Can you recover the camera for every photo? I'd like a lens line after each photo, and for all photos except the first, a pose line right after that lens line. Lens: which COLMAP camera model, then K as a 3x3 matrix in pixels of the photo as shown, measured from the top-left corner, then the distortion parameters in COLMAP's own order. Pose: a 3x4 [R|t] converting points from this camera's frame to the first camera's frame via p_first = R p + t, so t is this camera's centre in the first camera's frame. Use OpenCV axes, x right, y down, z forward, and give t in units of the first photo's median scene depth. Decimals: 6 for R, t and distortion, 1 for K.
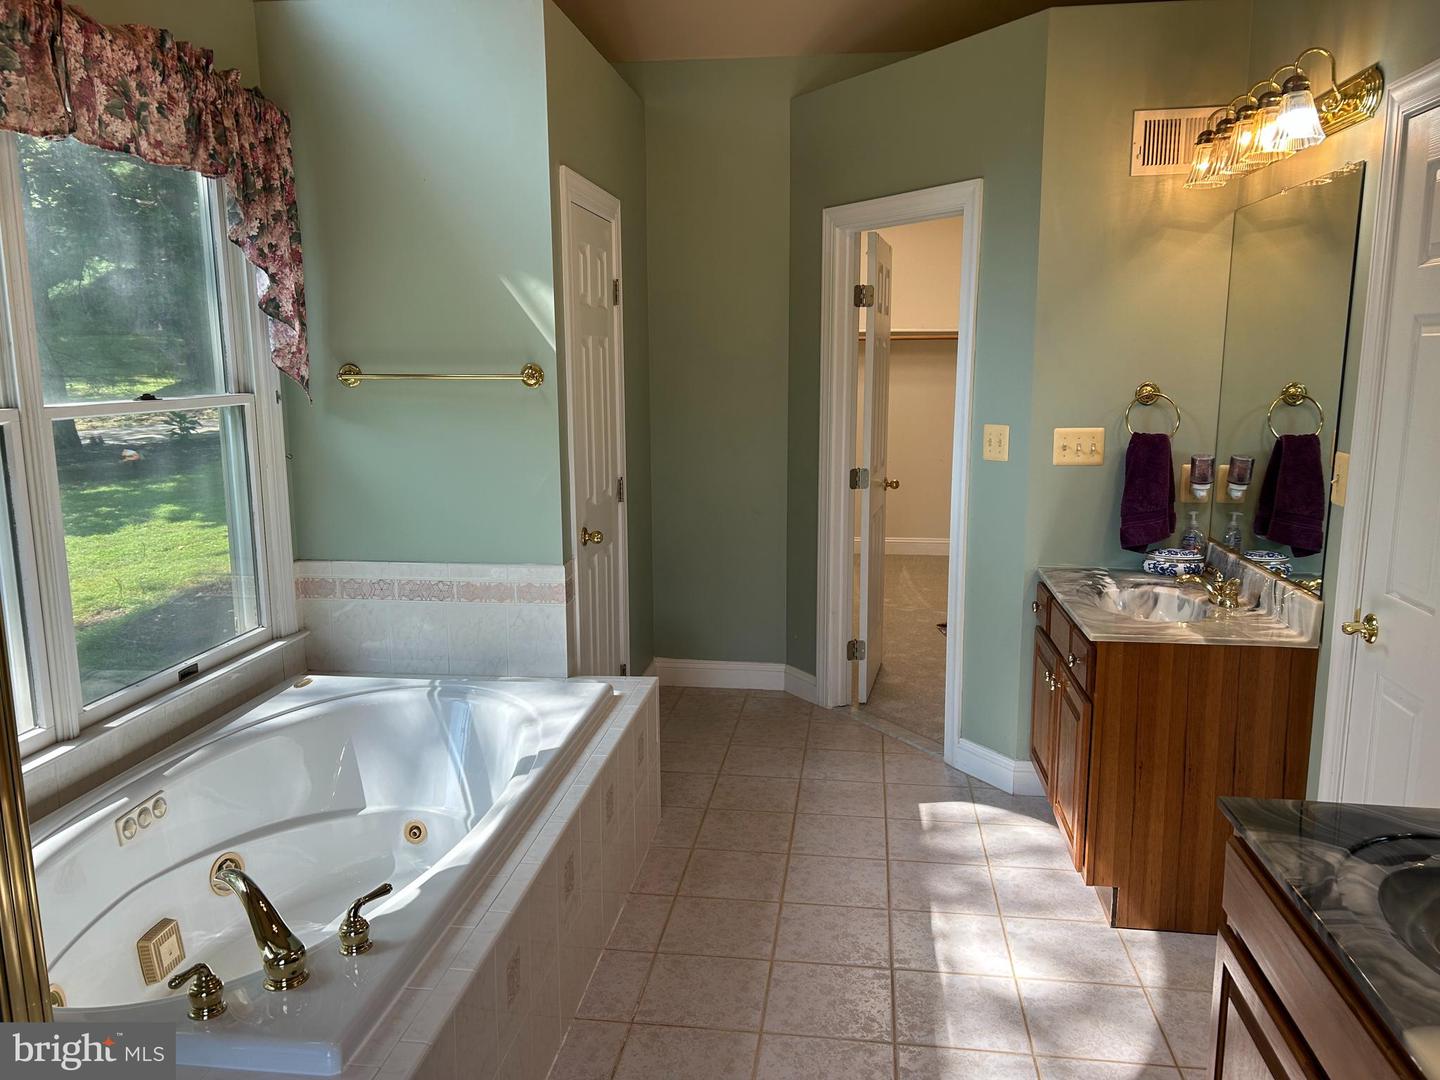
lens RADIAL K [[1065.2, 0, 719.7], [0, 1065.2, 538.2], [0, 0, 1]] dist [0.064609, -0.076828]
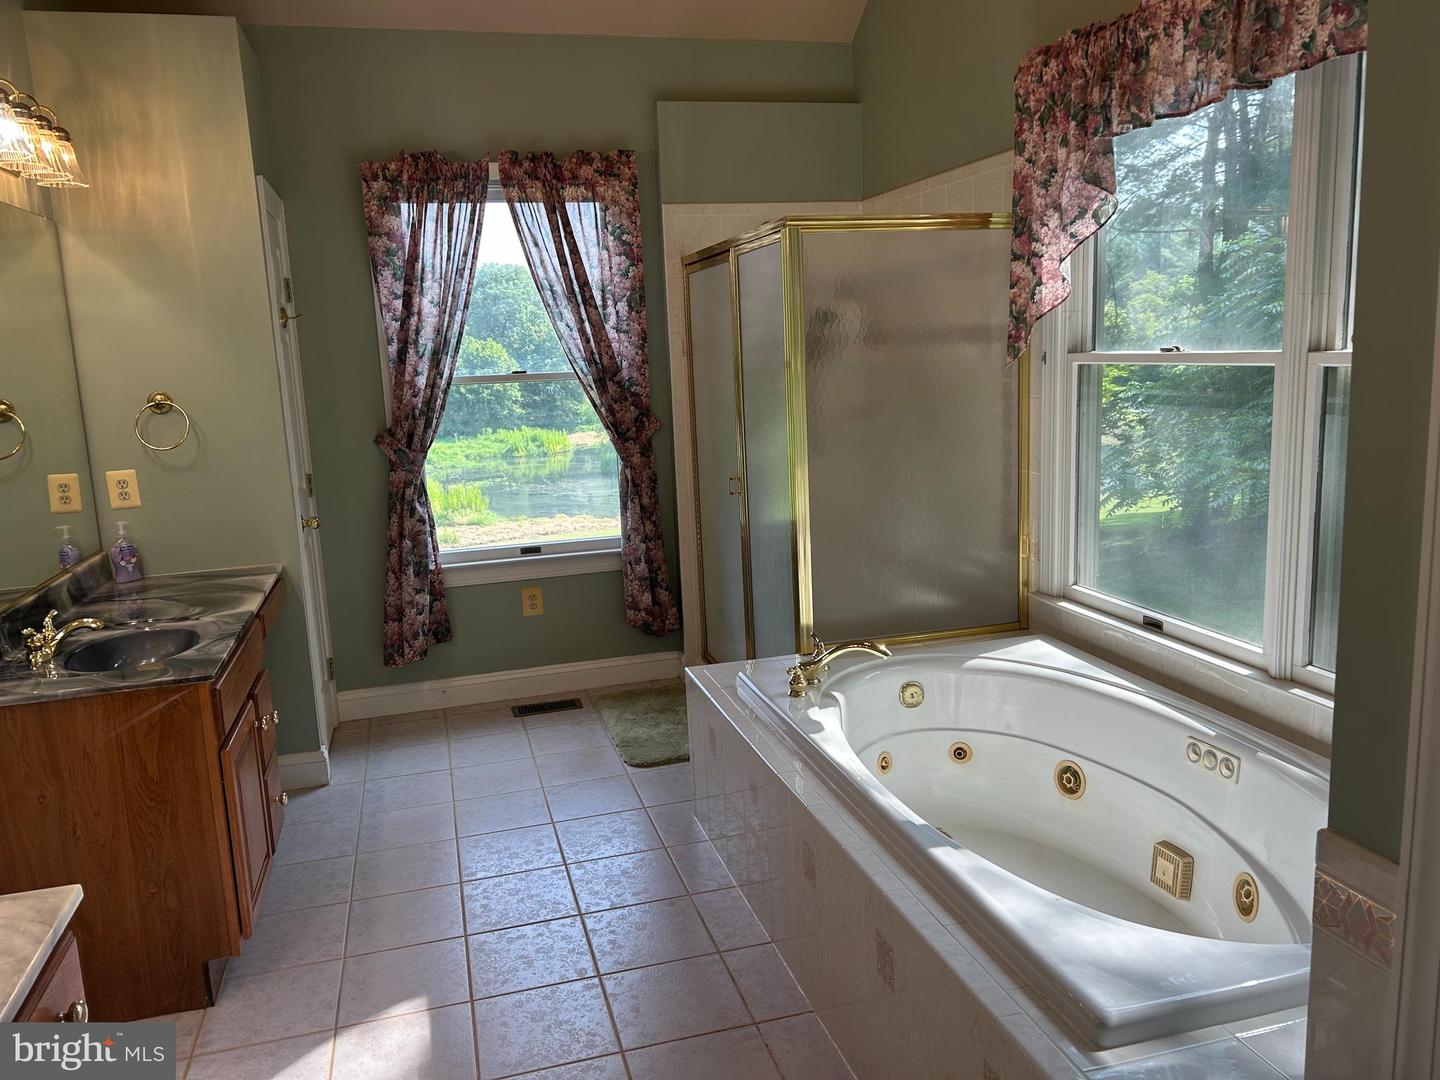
lens RADIAL K [[1065.2, 0, 716.6], [0, 1065.2, 539.4], [0, 0, 1]] dist [0.064609, -0.076828]
pose [[-0.912665, 0.137969, -0.384717, 0.280877], [0.001575, 0.942479, 0.334261, -0.295672], [0.408706, 0.304463, -0.860385, 1.656554]]
